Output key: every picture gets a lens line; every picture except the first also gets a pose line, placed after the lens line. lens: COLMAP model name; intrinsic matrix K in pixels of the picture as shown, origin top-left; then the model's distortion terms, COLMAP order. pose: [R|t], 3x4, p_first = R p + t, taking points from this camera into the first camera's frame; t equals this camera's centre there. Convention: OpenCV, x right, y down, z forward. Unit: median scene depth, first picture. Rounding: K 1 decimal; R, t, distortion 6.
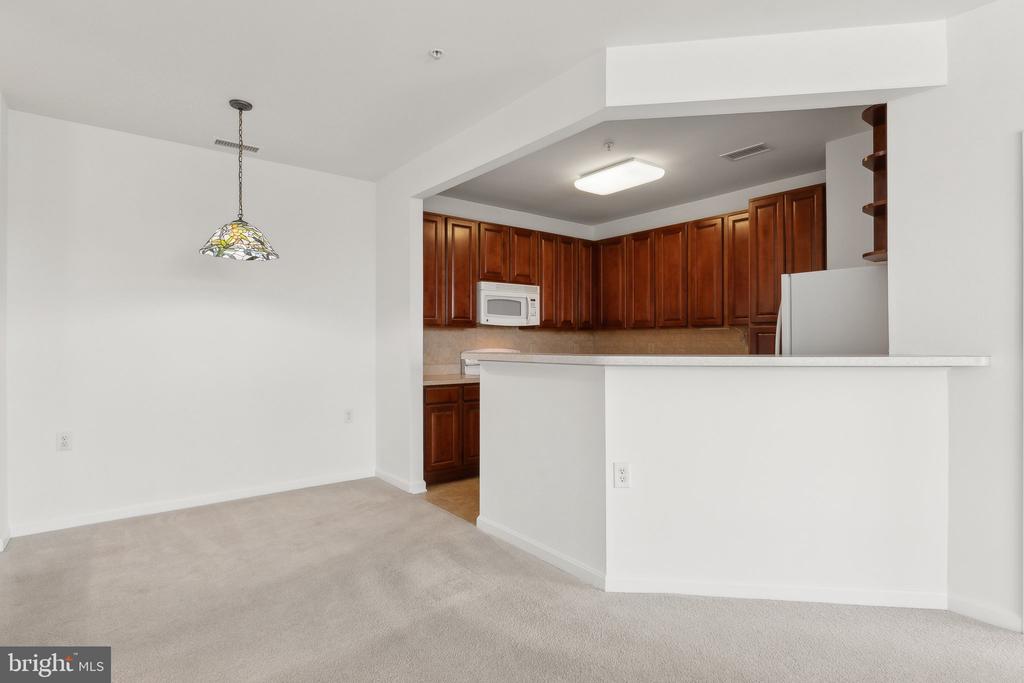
lens RADIAL K [[513.7, 0, 512.0], [0, 513.7, 341.5], [0, 0, 1]] dist [-0.002387, 0.000374]
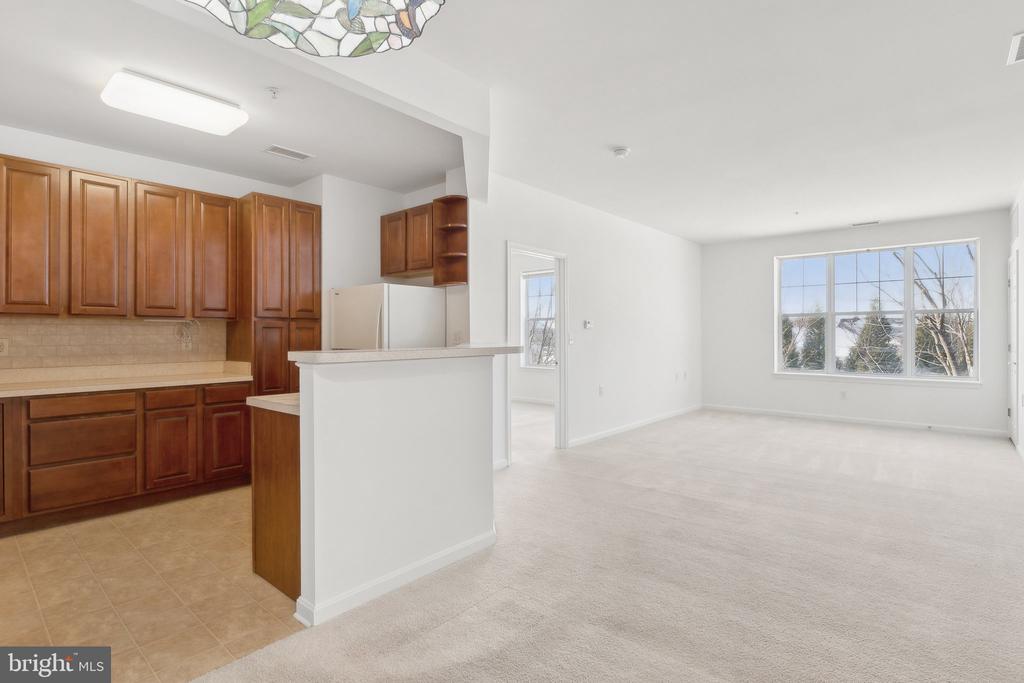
lens RADIAL K [[499.3, 0, 509.0], [0, 499.3, 333.9], [0, 0, 1]] dist [-0.002759, -0.000081]
pose [[-0.173301, 0.006773, 0.984846, -0.479336], [0.005677, 0.999967, -0.005878, 0.004384], [-0.984853, 0.004573, -0.173334, 0.578118]]
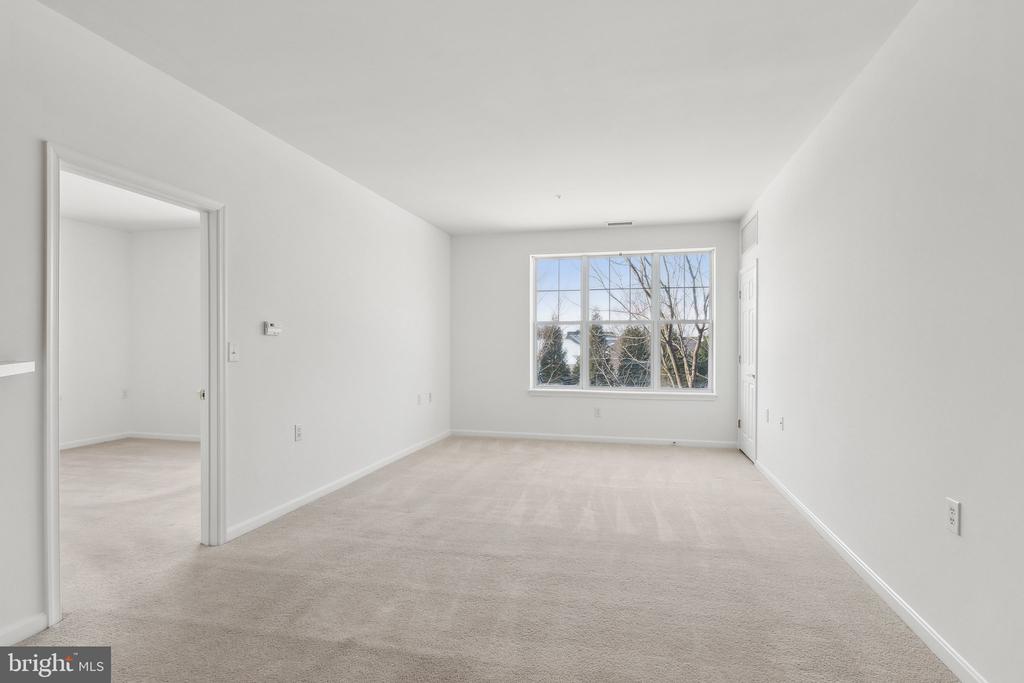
lens RADIAL K [[507.9, 0, 512.0], [0, 507.9, 341.5], [0, 0, 1]] dist [-0.000693, -0.000168]
pose [[-0.607308, 0.008931, 0.794416, -0.157146], [0.003855, 0.999958, -0.008295, 0.003003], [-0.794457, -0.001975, -0.607317, 0.367651]]
